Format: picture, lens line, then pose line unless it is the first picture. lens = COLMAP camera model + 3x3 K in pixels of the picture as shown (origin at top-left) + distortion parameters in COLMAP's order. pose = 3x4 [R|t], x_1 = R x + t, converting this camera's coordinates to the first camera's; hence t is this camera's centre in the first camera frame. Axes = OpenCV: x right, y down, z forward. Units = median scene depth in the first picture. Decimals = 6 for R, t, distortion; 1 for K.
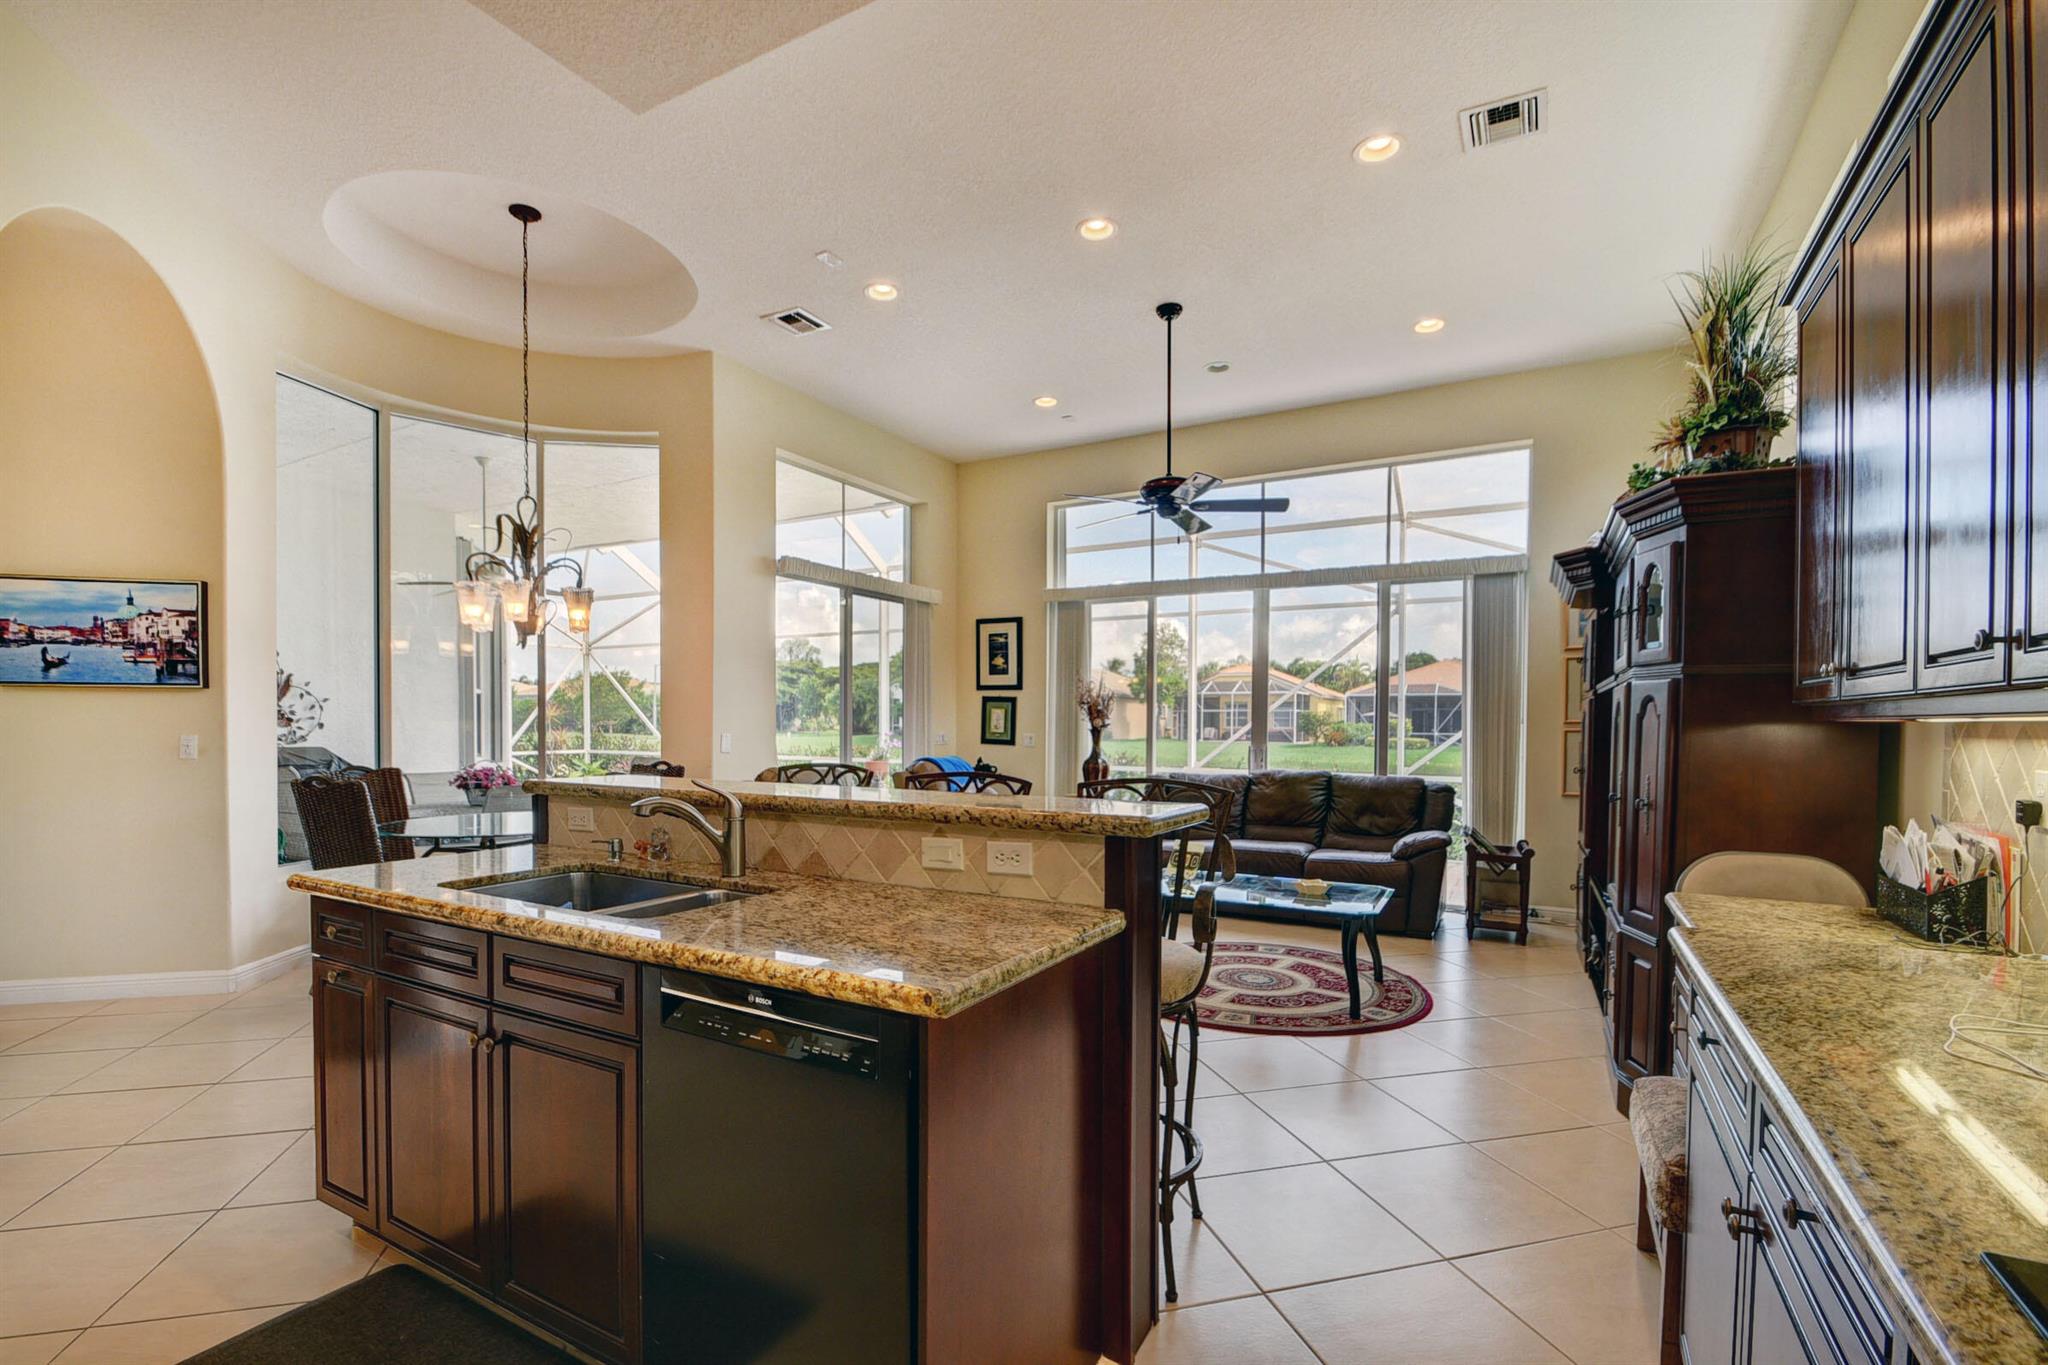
lens RADIAL K [[913.7, 0, 1025.8], [0, 913.7, 735.8], [0, 0, 1]] dist [0.019189, -0.016863]
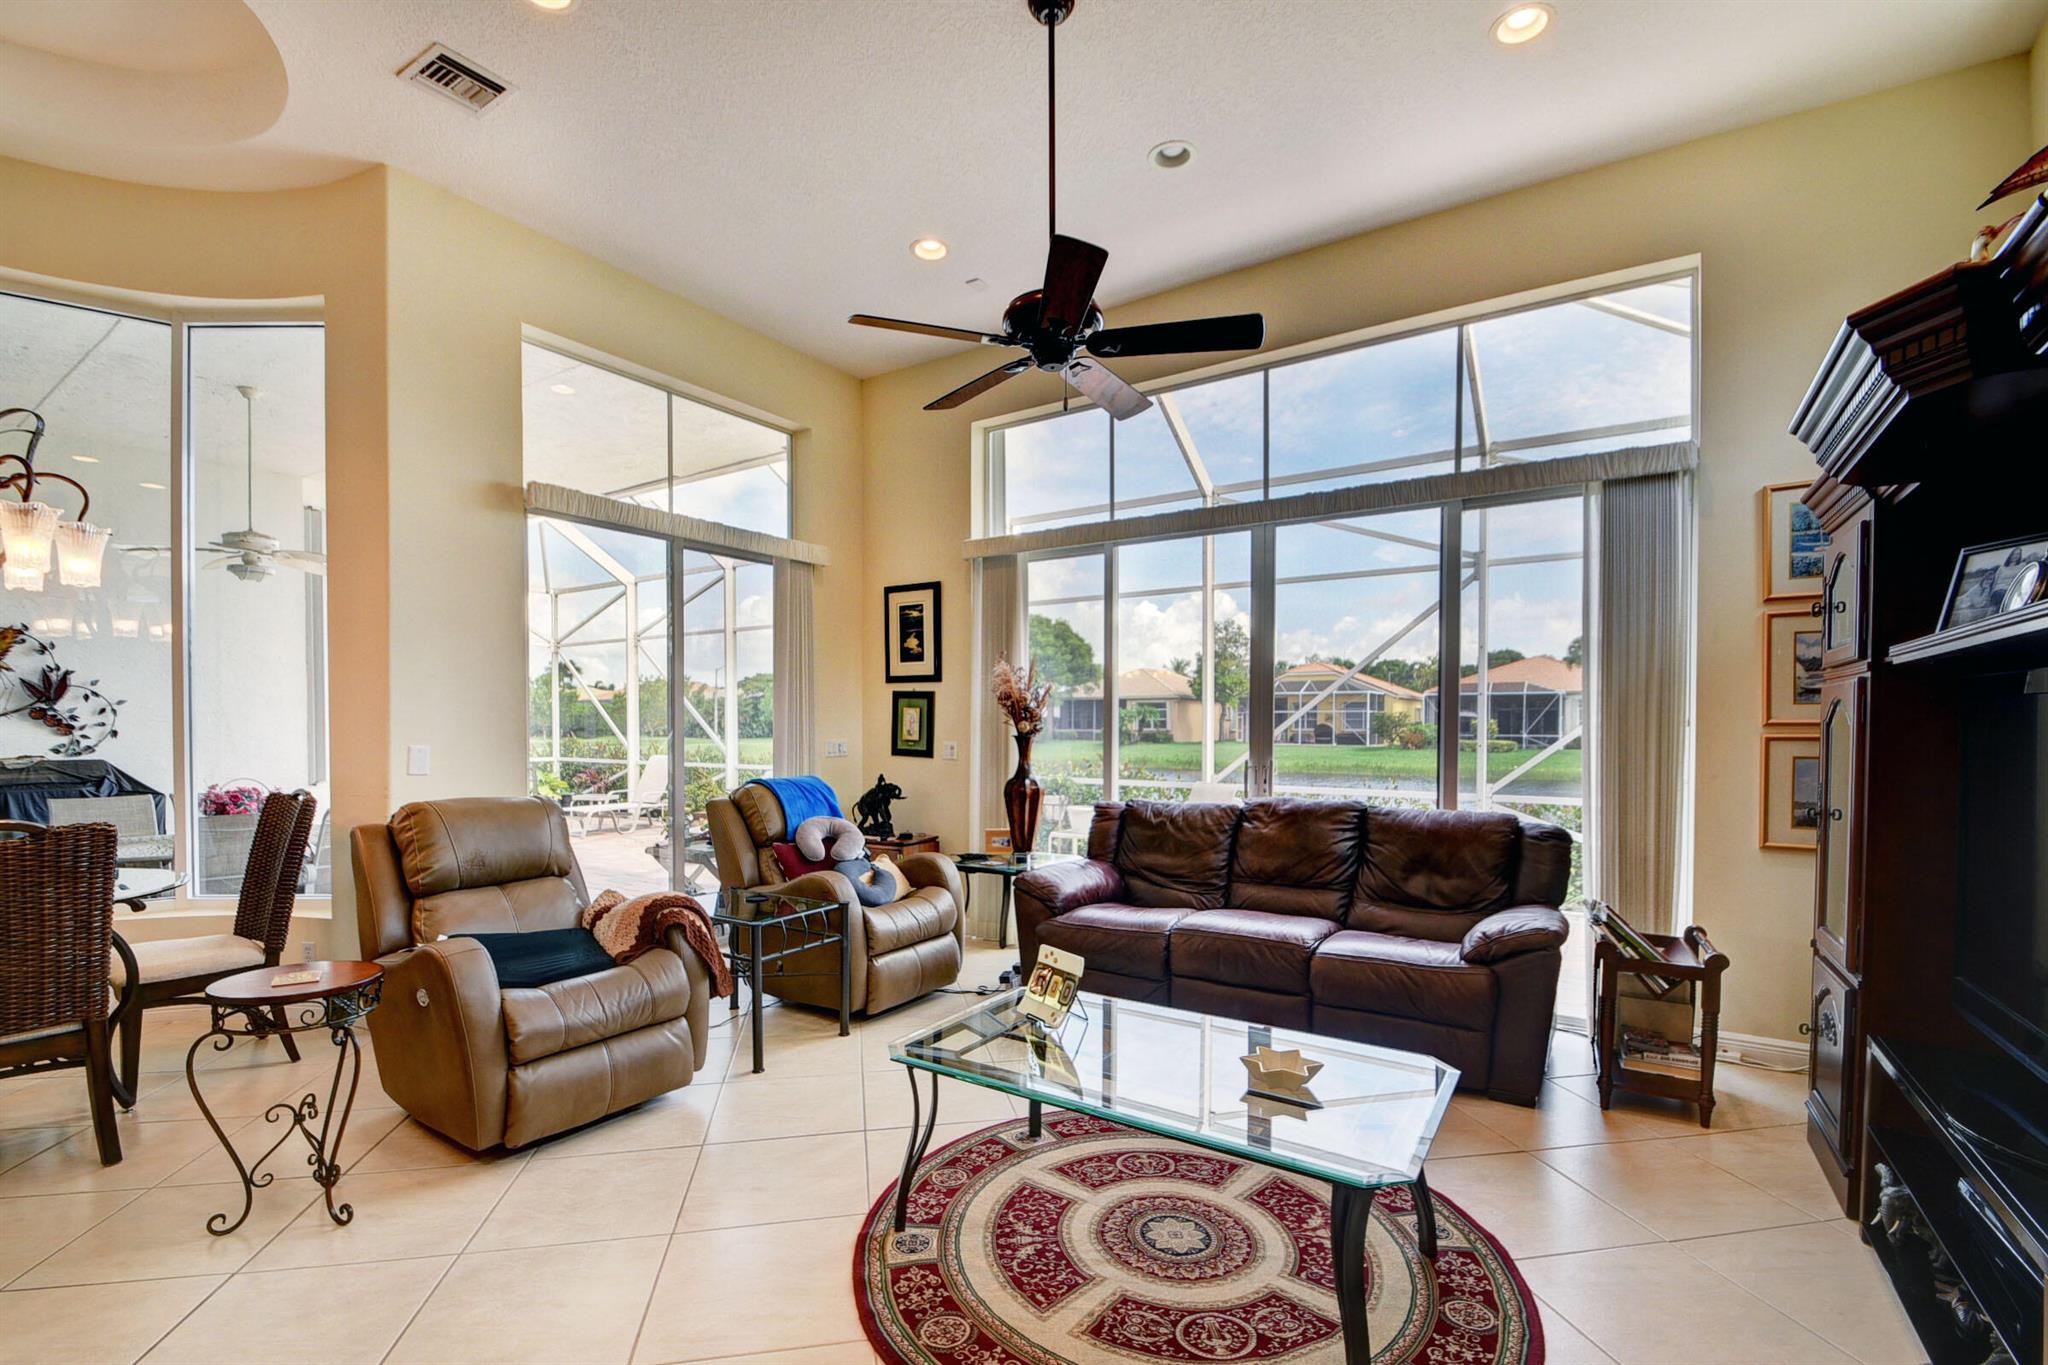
lens RADIAL K [[907.3, 0, 1022.5], [0, 907.3, 740.1], [0, 0, 1]] dist [0.015324, -0.017110]
pose [[0.996648, -0.002661, -0.081767, 0.132172], [0.002811, 0.999995, 0.001725, -0.005351], [0.081762, -0.001949, 0.996650, 0.313754]]
